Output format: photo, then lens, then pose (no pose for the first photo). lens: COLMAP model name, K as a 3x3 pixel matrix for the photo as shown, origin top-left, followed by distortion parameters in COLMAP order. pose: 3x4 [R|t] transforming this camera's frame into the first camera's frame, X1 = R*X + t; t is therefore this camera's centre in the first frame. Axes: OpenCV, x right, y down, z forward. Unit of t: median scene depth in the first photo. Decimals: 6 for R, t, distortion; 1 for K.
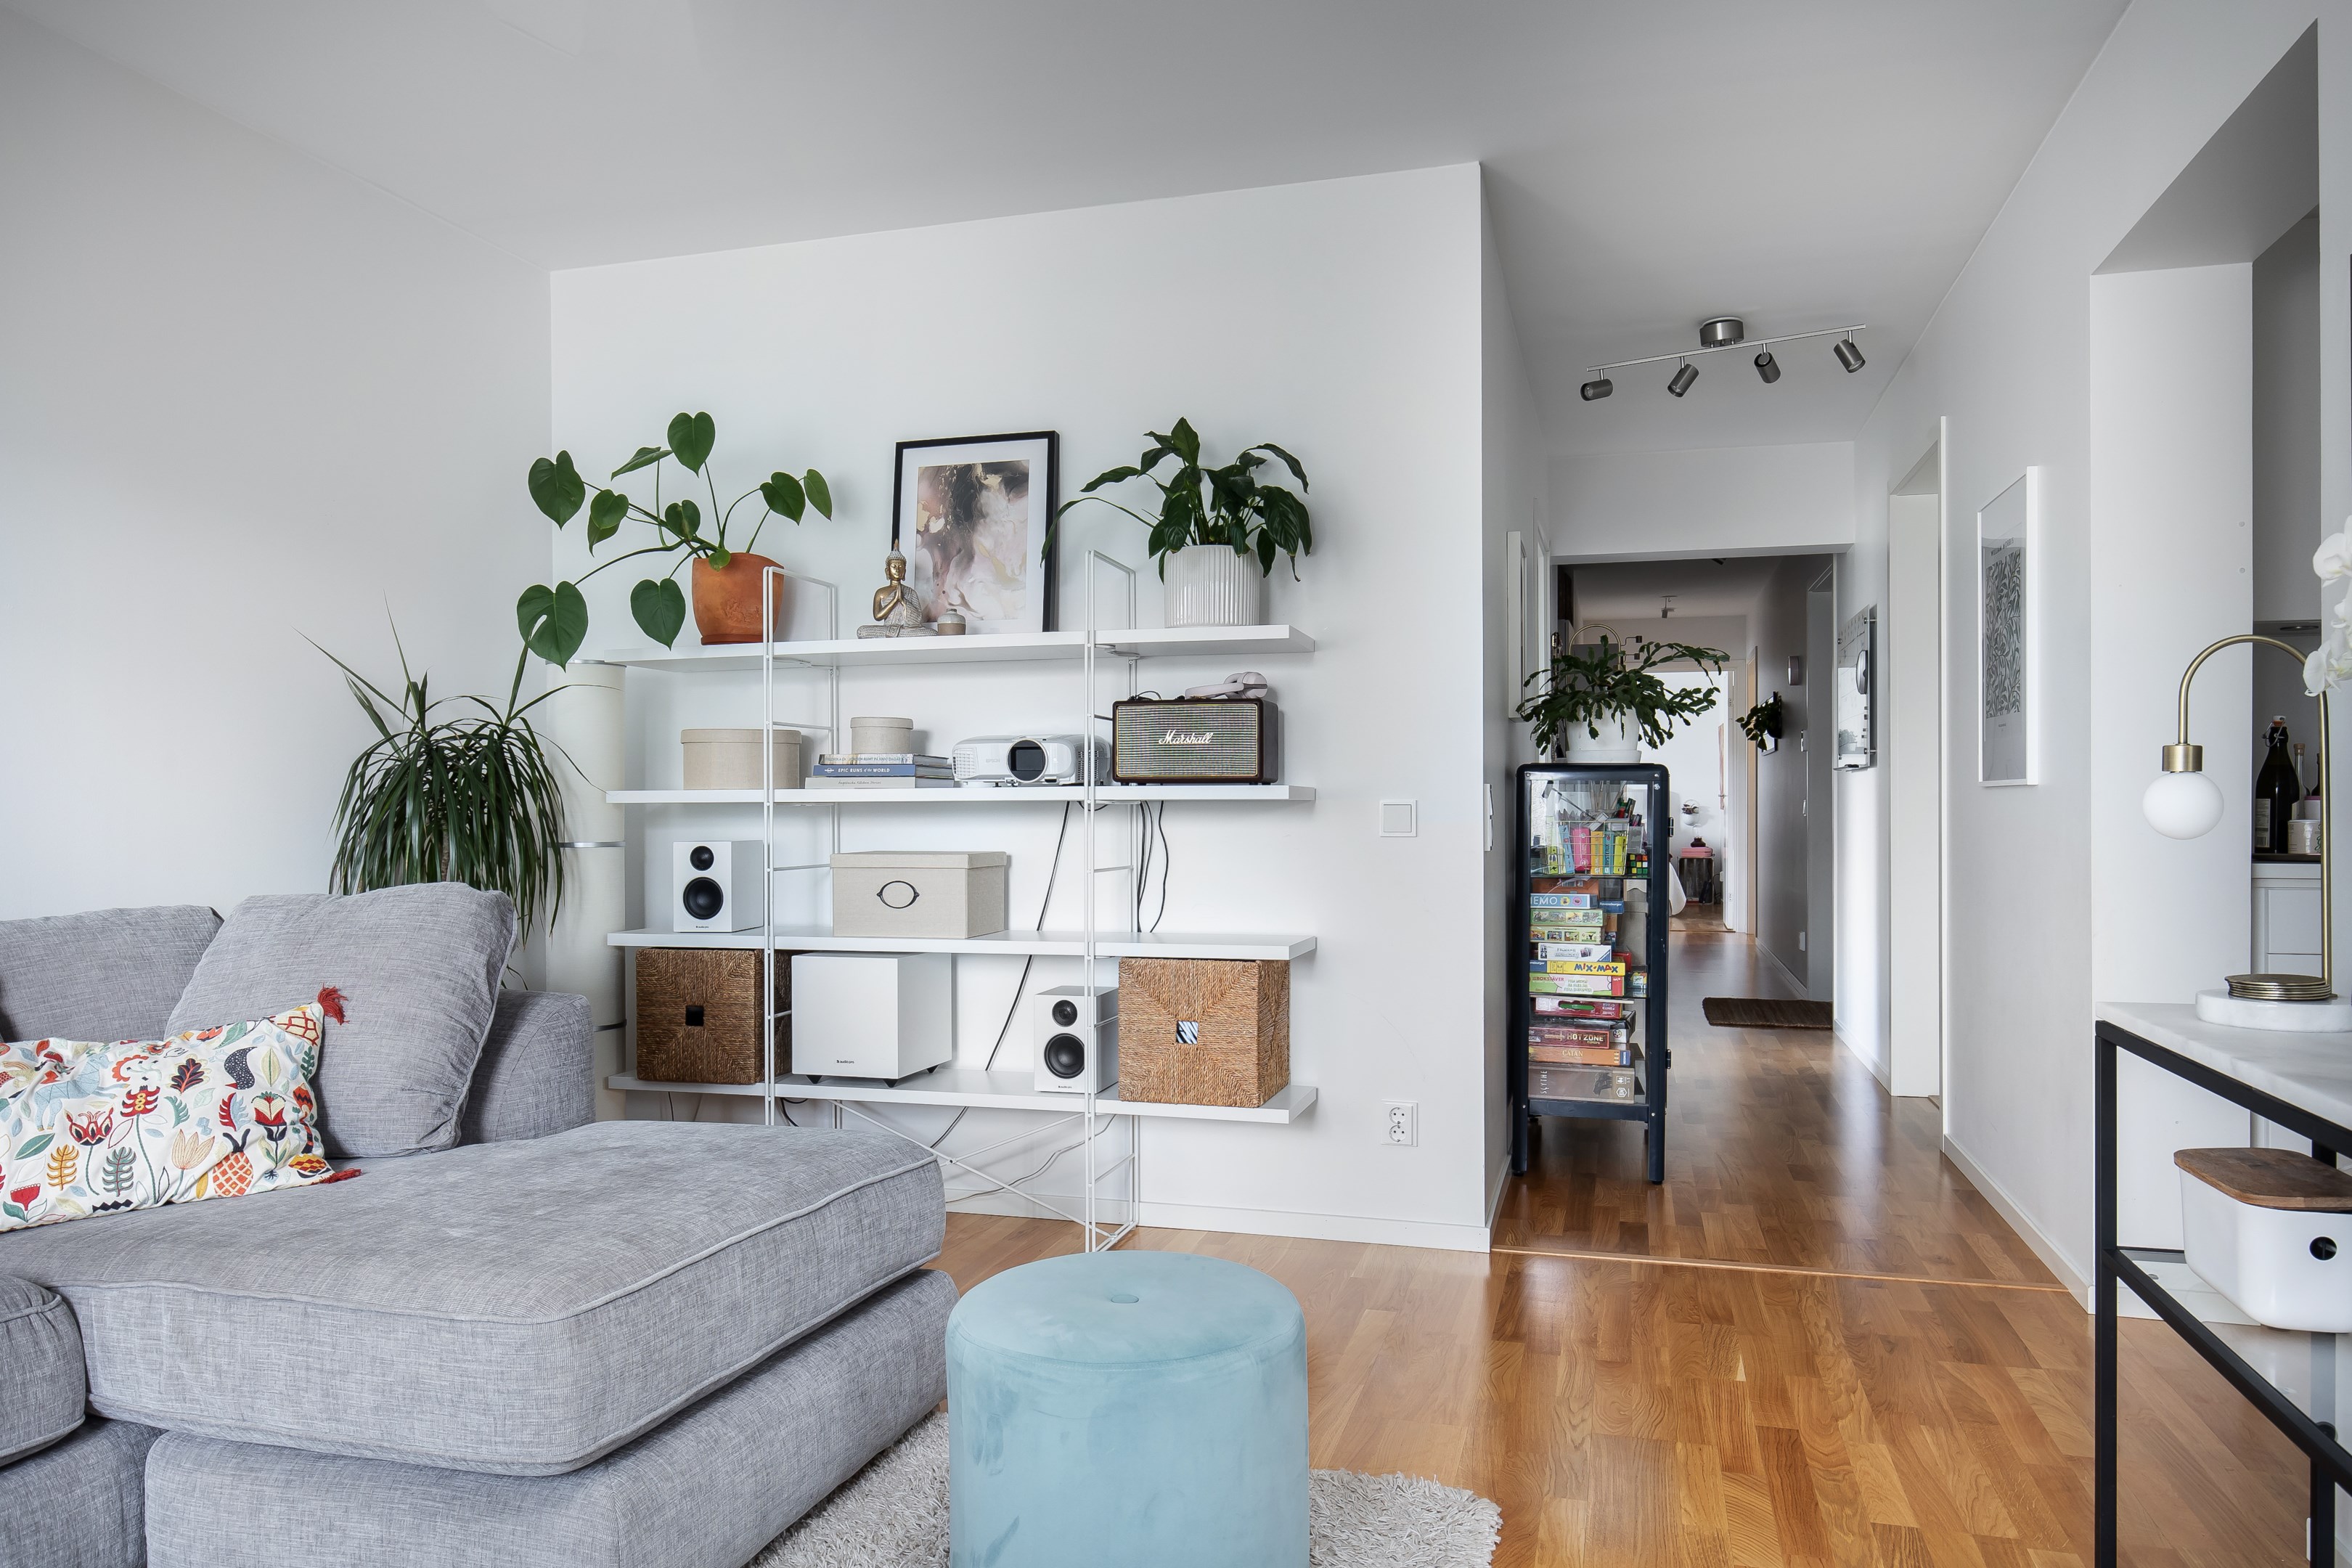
lens RADIAL K [[1569.7, 0, 1174.3], [0, 1569.7, 798.4], [0, 0, 1]] dist [-0.000241, -0.004687]
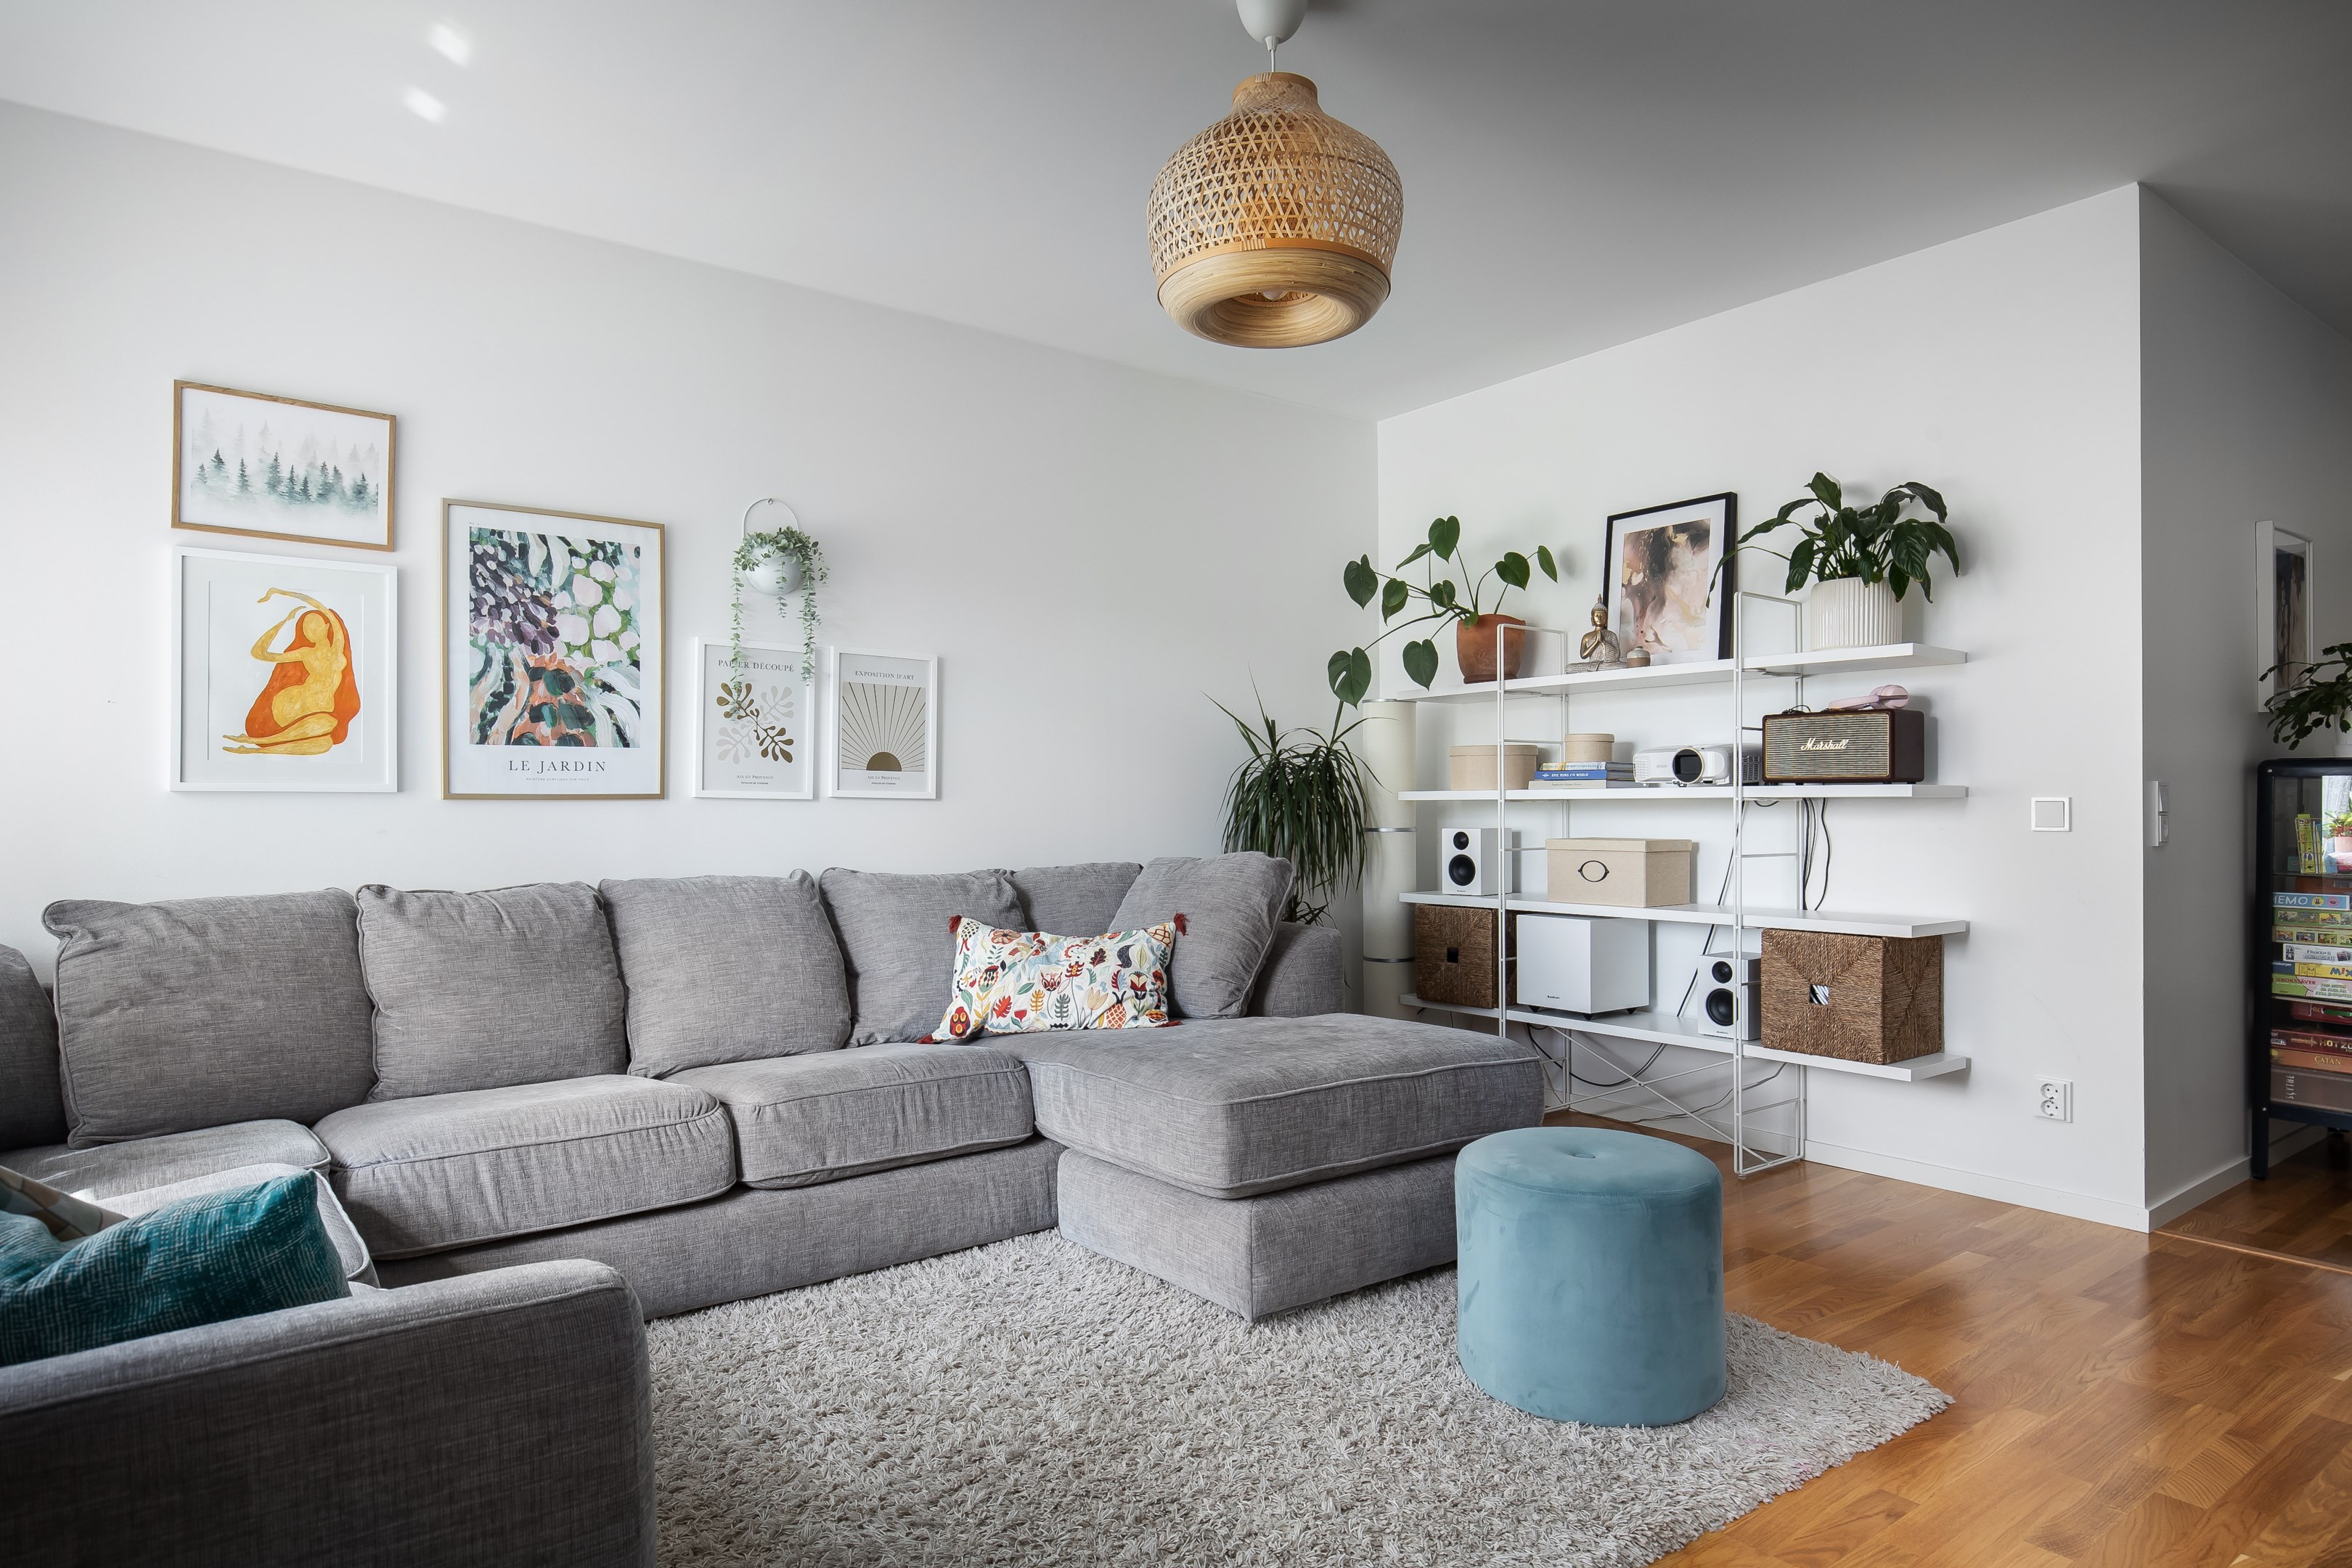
lens RADIAL K [[1357.1, 0, 1168.6], [0, 1357.1, 799.8], [0, 0, 1]] dist [-0.001394, -0.000459]
pose [[0.799893, -0.001261, -0.600141, 0.215739], [0.003195, 0.999993, 0.002157, -0.000917], [0.600134, -0.003642, 0.799892, -0.100974]]
